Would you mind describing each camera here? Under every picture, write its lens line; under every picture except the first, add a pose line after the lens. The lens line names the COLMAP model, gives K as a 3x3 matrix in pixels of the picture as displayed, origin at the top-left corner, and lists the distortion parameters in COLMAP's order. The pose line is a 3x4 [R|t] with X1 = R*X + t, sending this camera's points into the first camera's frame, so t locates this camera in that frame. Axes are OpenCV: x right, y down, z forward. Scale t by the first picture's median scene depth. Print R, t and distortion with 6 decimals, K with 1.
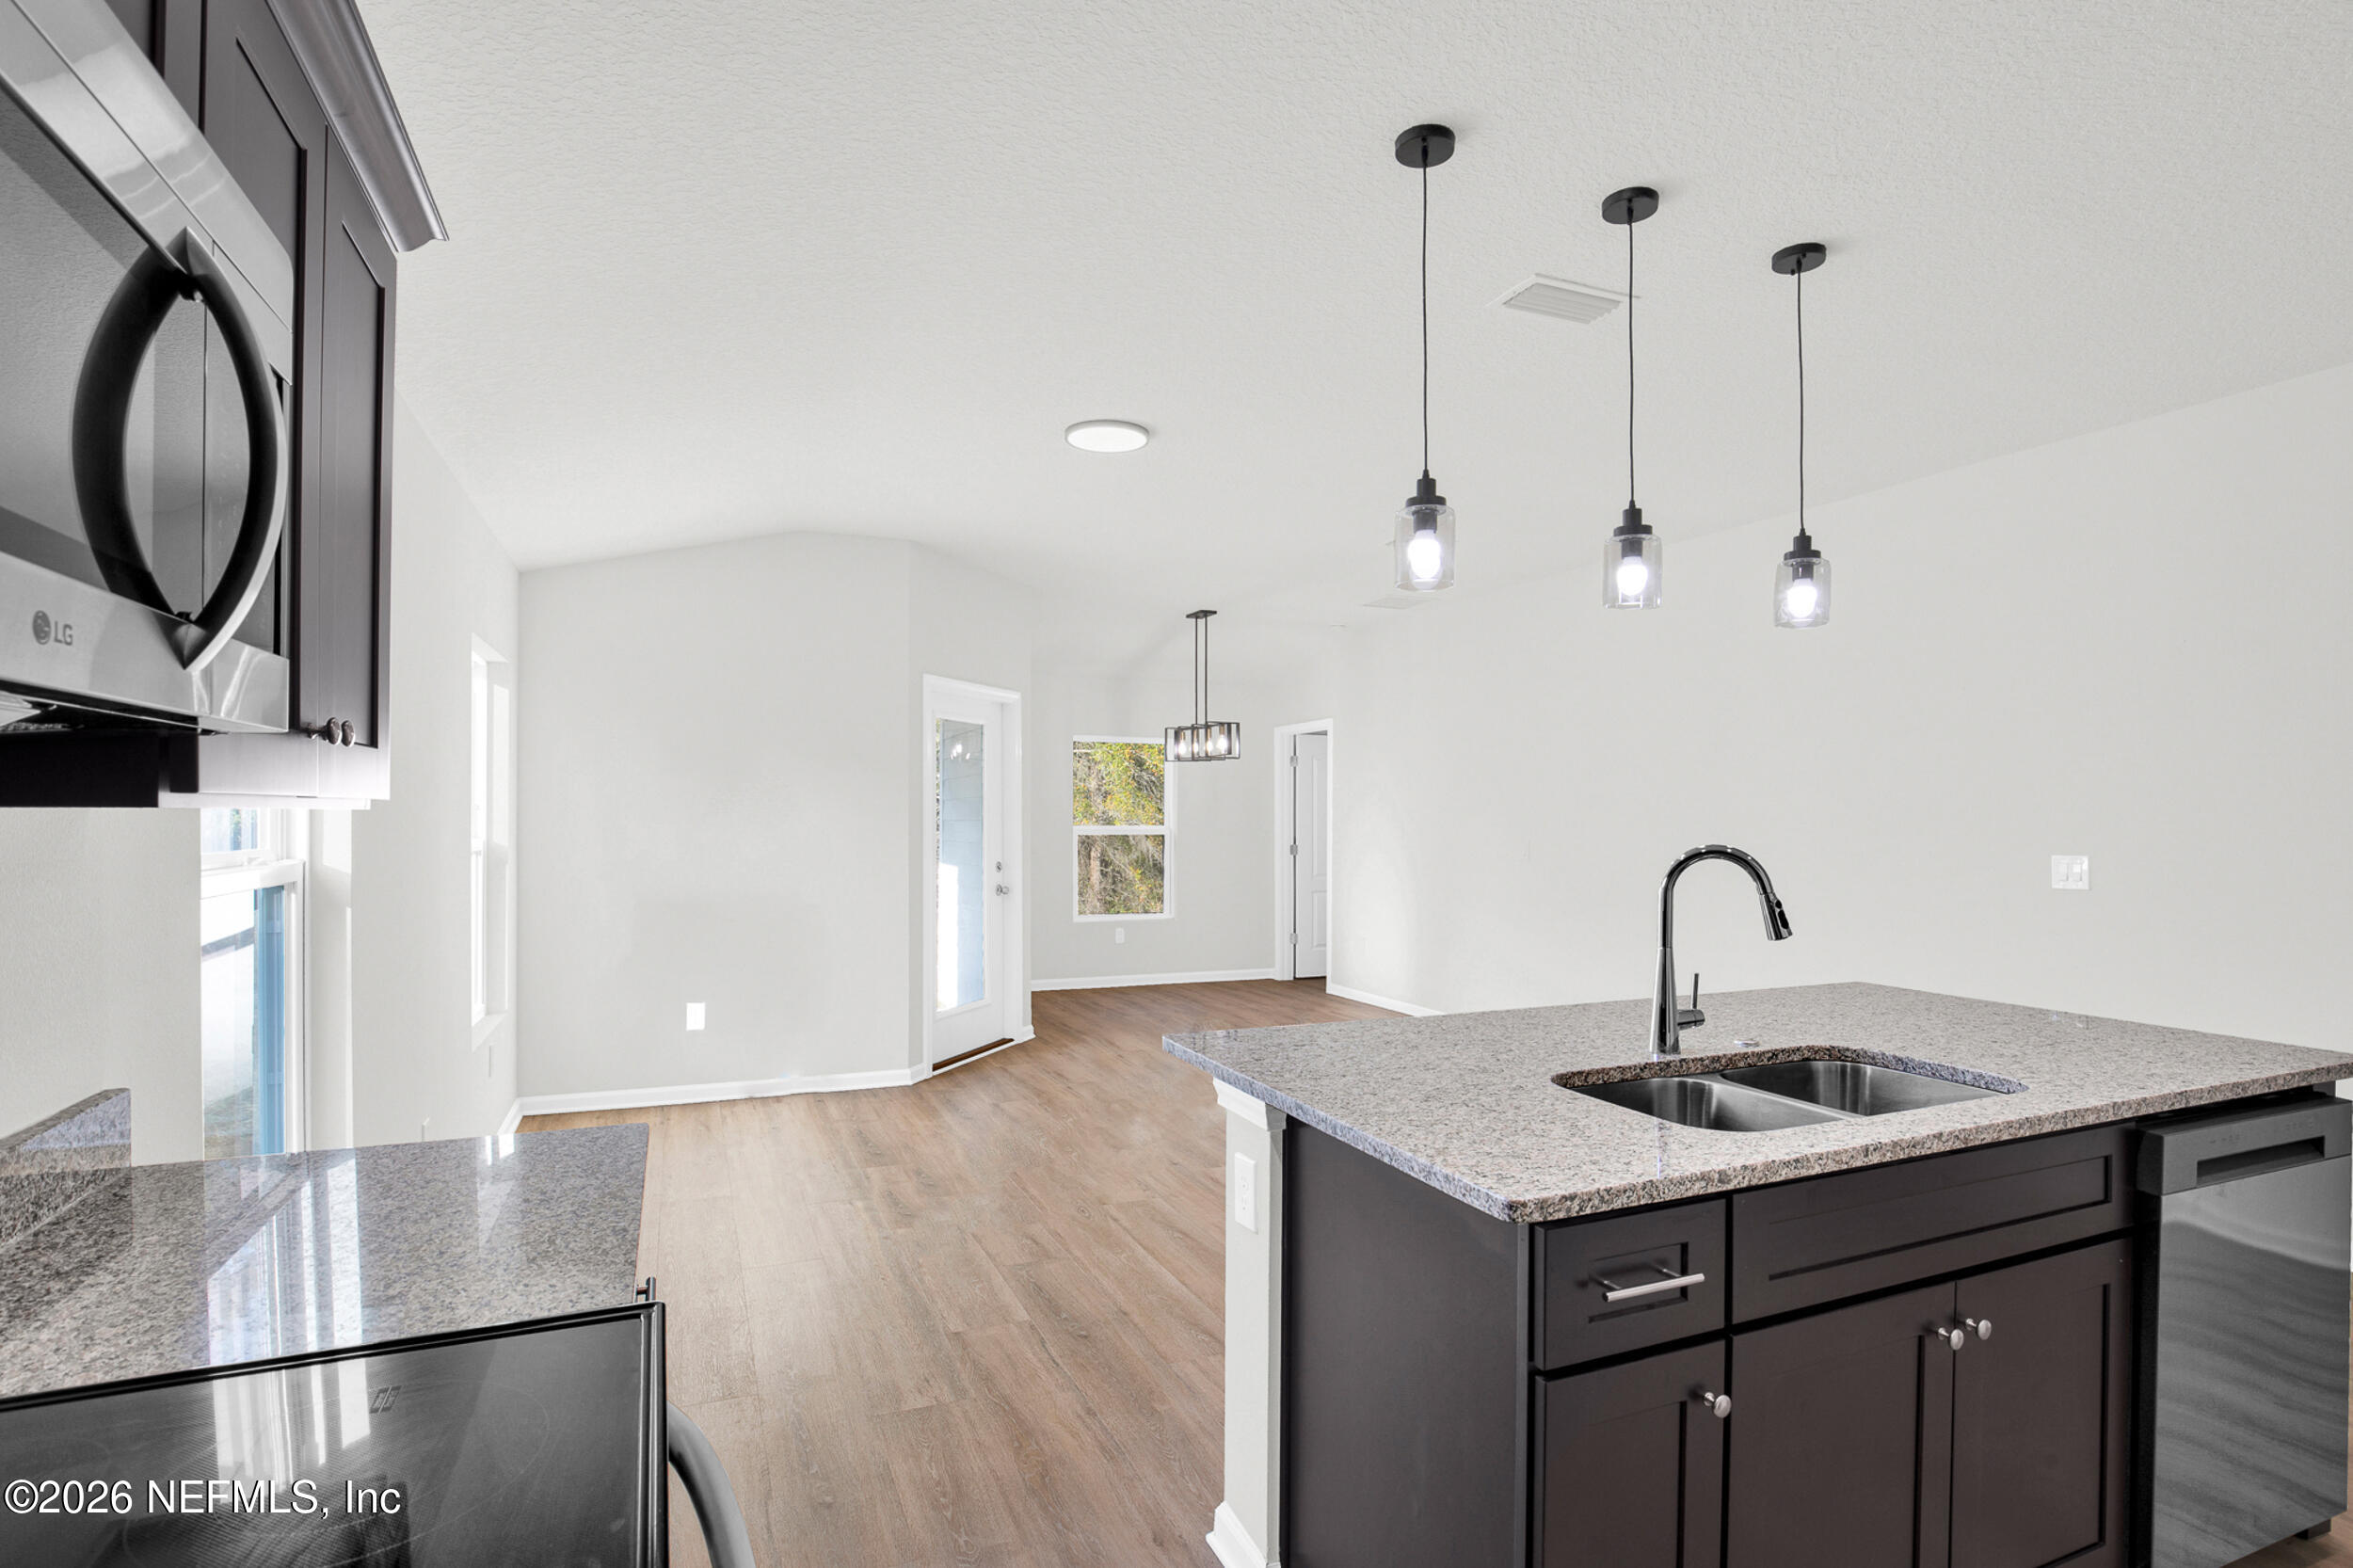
lens RADIAL K [[1131.1, 0, 1167.4], [0, 1131.1, 813.7], [0, 0, 1]] dist [-0.030373, 0.007039]
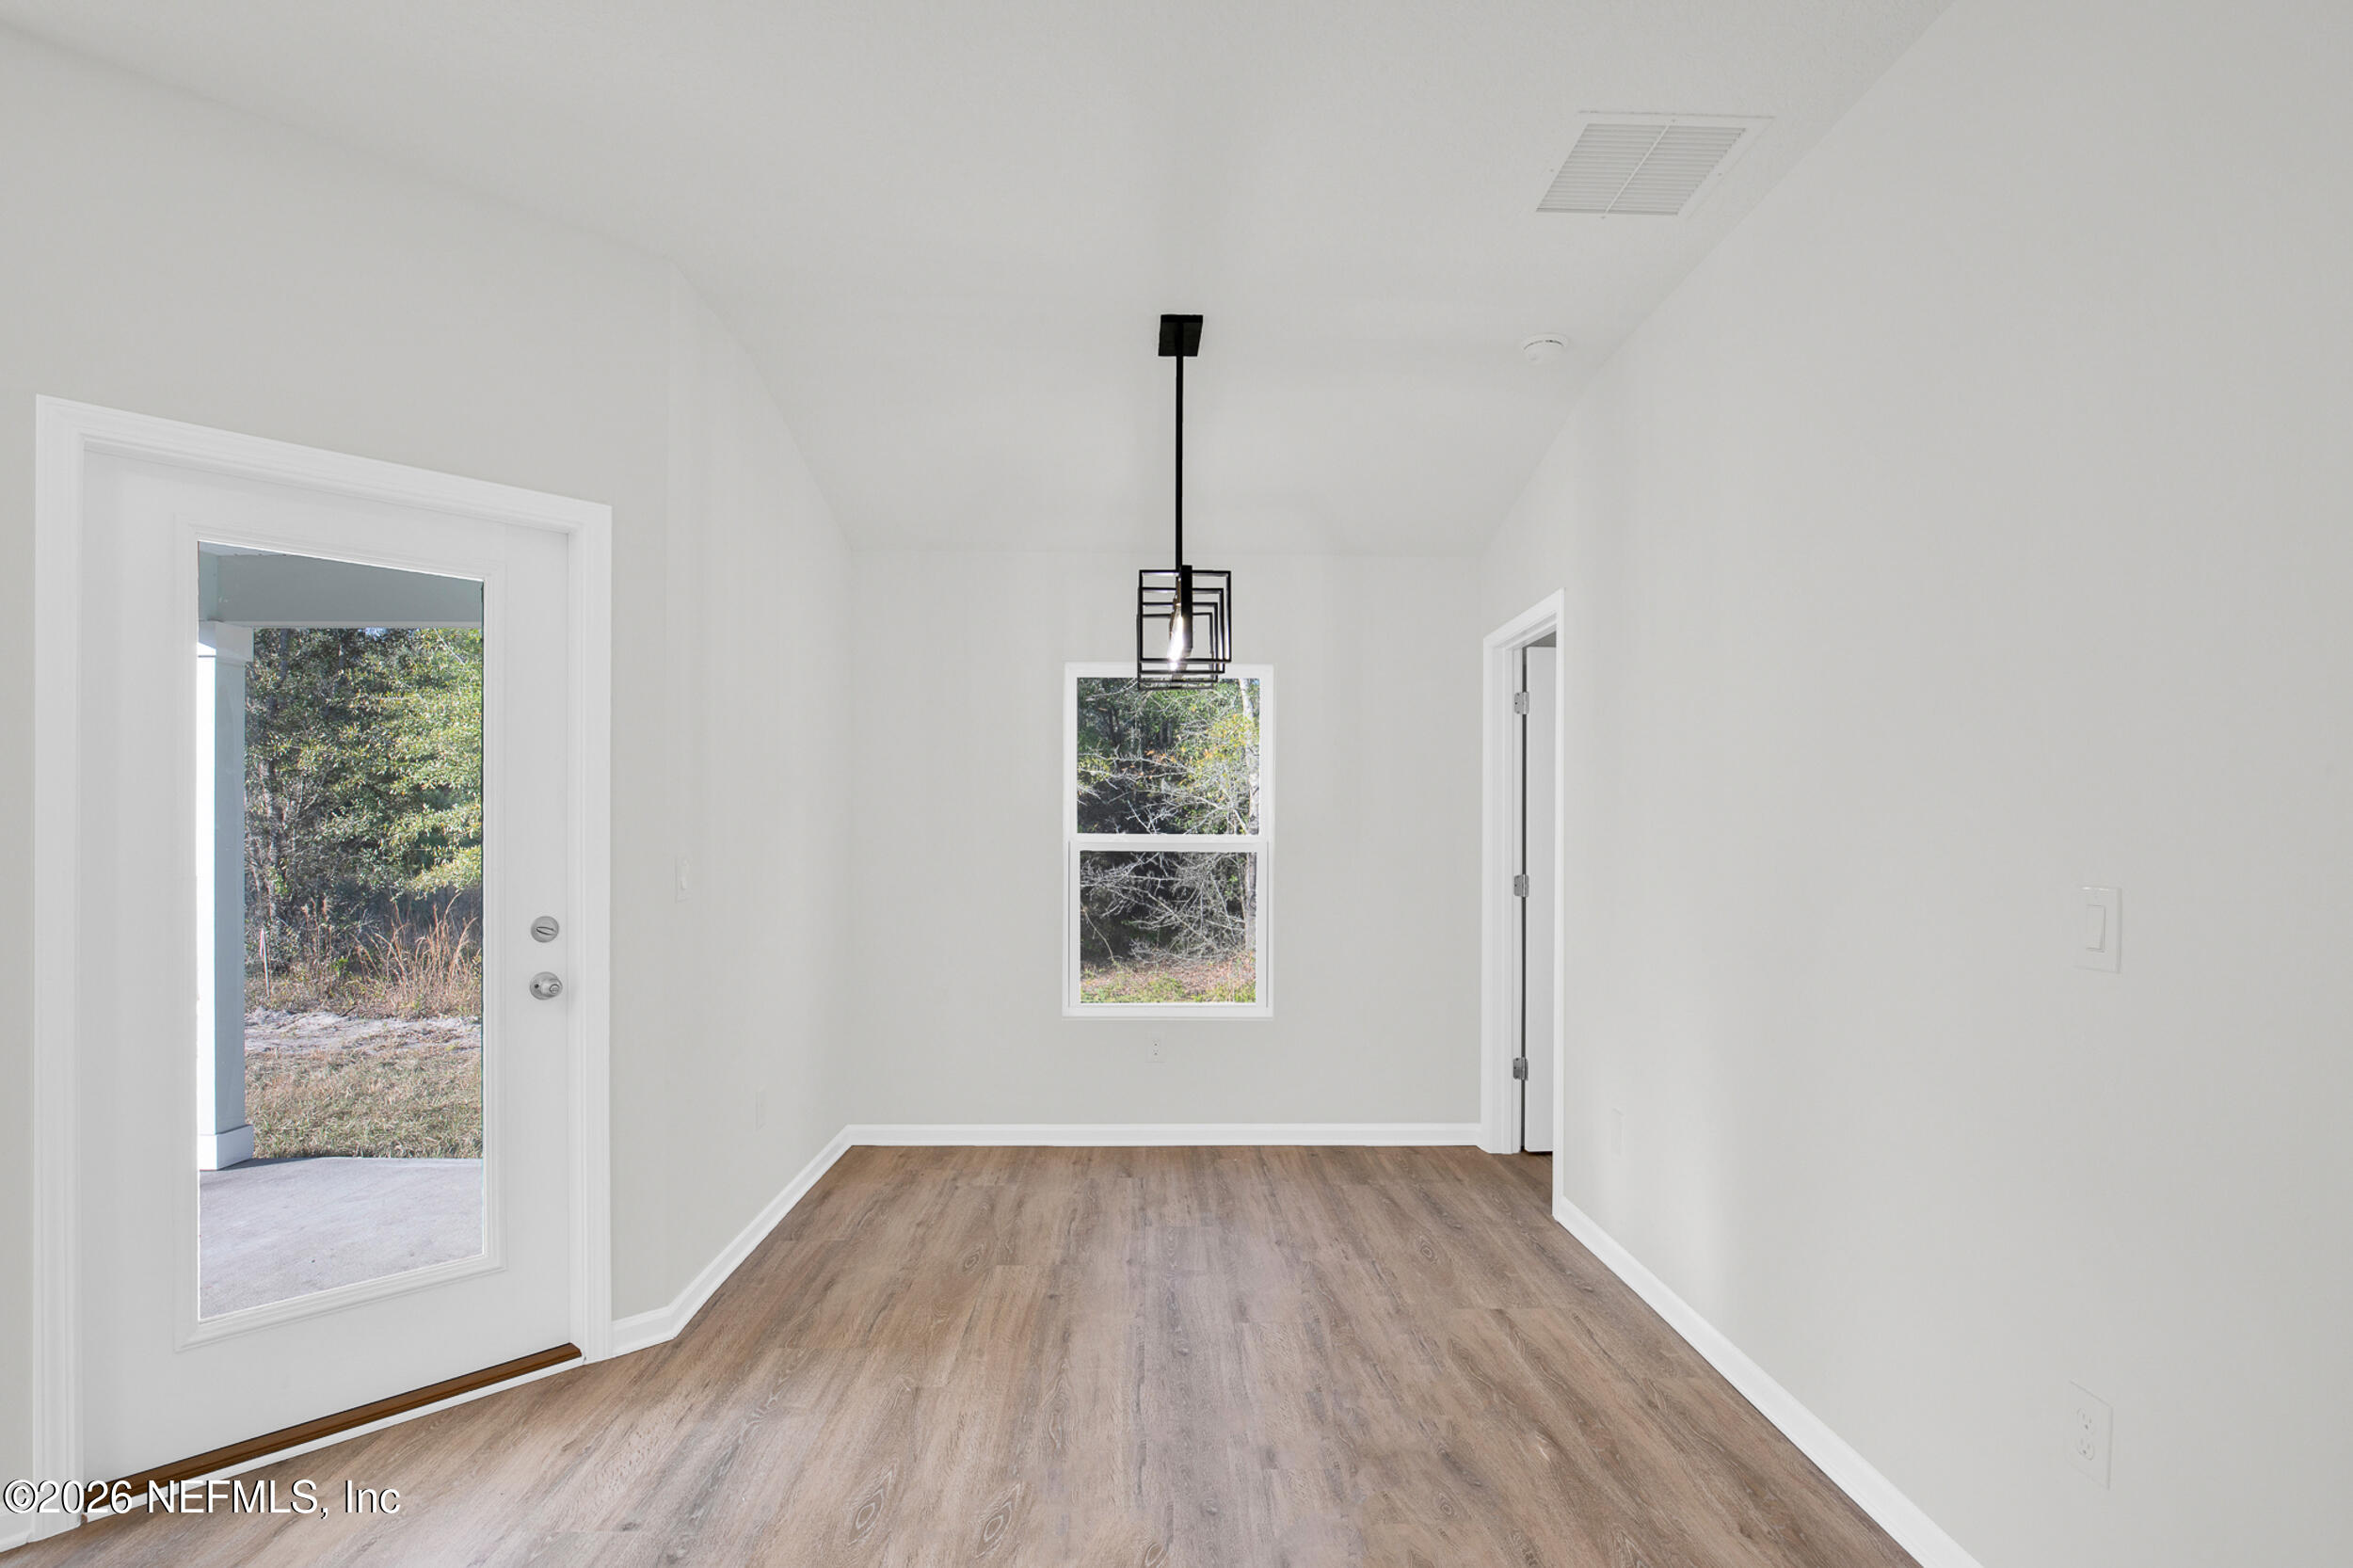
lens RADIAL K [[1131.1, 0, 1167.4], [0, 1131.1, 813.7], [0, 0, 1]] dist [-0.030373, 0.007039]
pose [[0.928905, -0.004614, -0.370289, 0.167966], [-0.000270, 0.999914, -0.013135, 0.008558], [0.370317, 0.012301, 0.928824, 0.556908]]
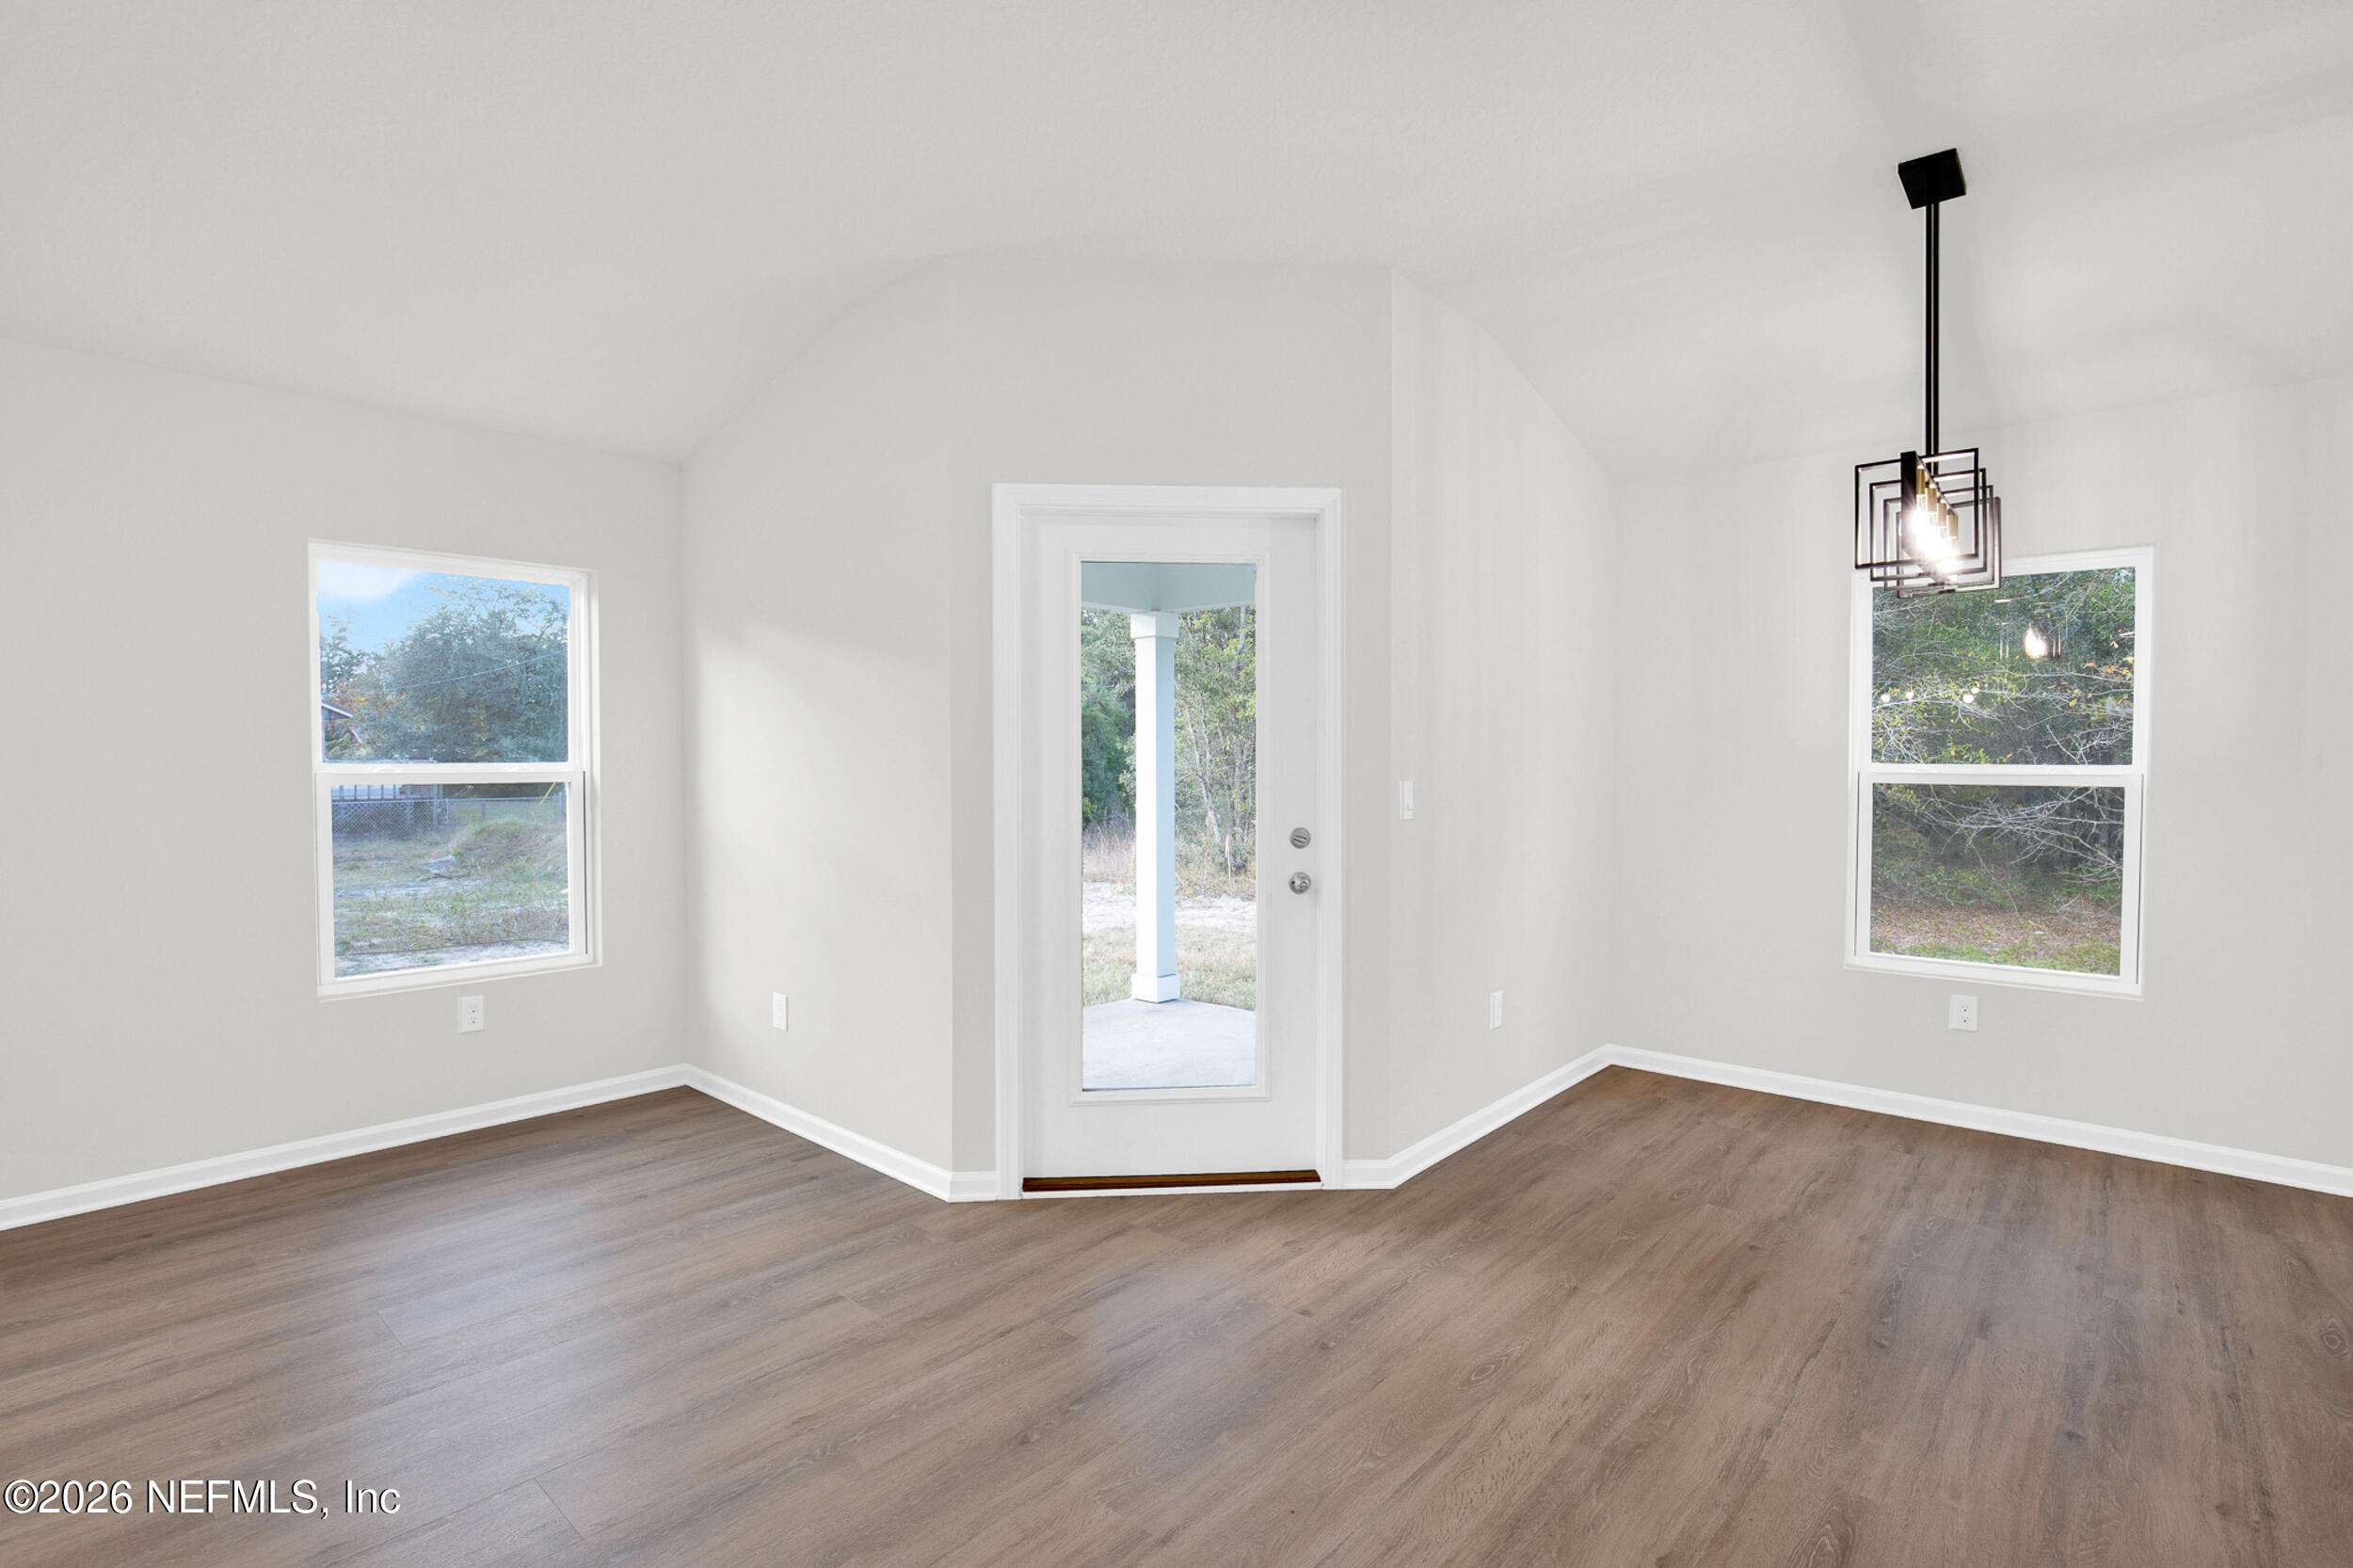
lens RADIAL K [[1119.7, 0, 1228.1], [0, 1119.7, 773.7], [0, 0, 1]] dist [-0.031779, 0.007020]
pose [[0.447970, 0.011325, -0.893977, 0.231315], [-0.000148, 0.999921, 0.012593, 0.009367], [0.894048, -0.005509, 0.447936, 0.586798]]
